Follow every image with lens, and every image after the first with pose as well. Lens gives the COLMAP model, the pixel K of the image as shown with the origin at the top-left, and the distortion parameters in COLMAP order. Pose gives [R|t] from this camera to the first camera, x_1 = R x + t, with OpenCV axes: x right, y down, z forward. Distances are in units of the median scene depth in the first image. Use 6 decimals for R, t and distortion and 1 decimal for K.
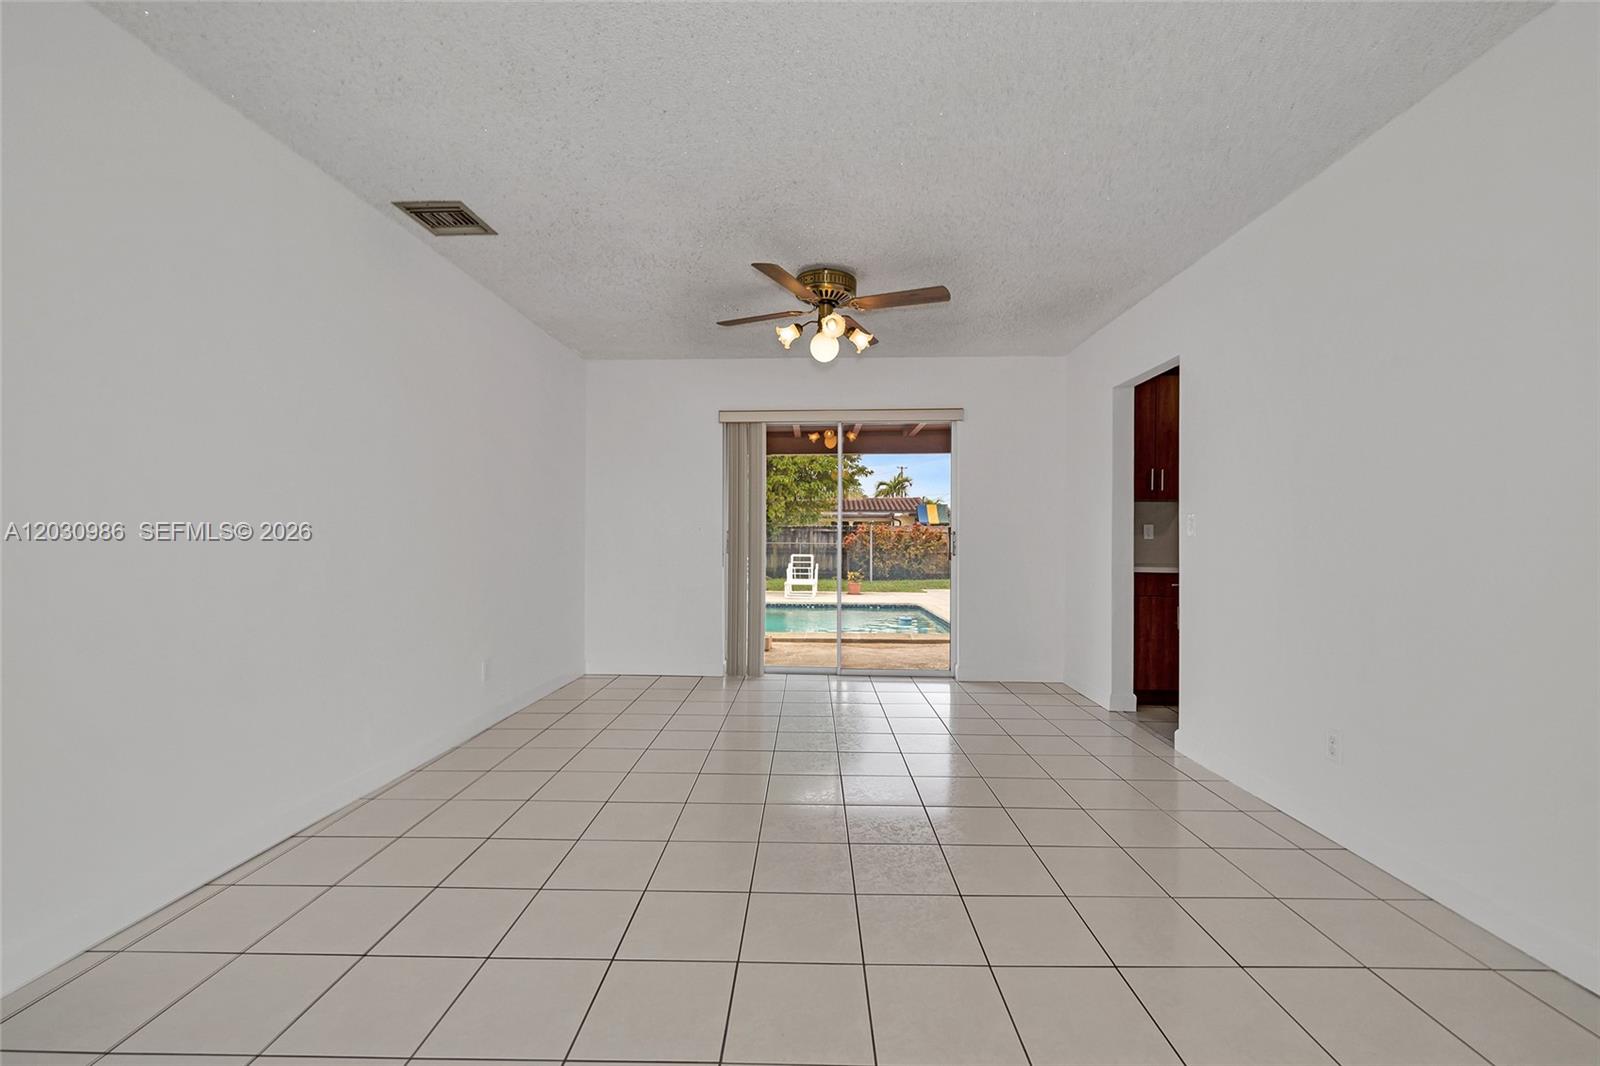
lens RADIAL K [[651.5, 0, 800.7], [0, 651.5, 530.2], [0, 0, 1]] dist [0.001266, 0.000331]
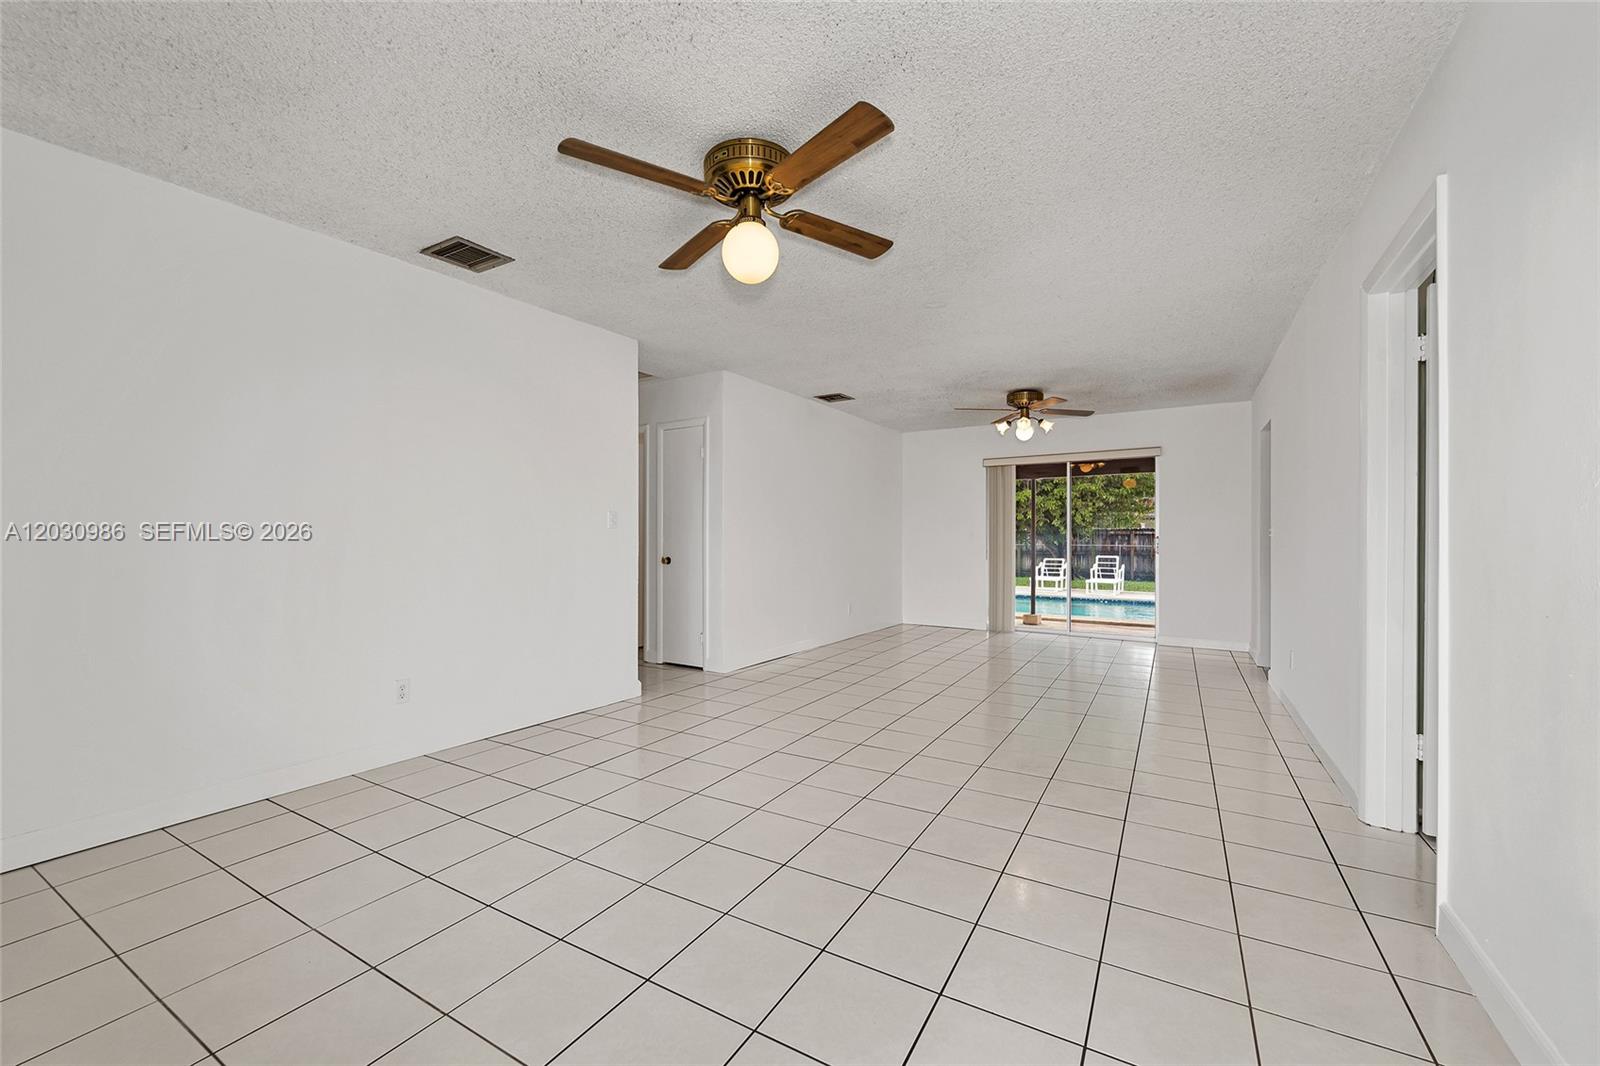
lens RADIAL K [[651.5, 0, 800.7], [0, 651.5, 530.2], [0, 0, 1]] dist [0.001266, 0.000331]
pose [[0.872281, -0.002346, -0.488999, 0.092657], [0.001155, 0.999996, -0.002738, -0.003214], [0.489003, 0.001824, 0.872280, -0.207477]]
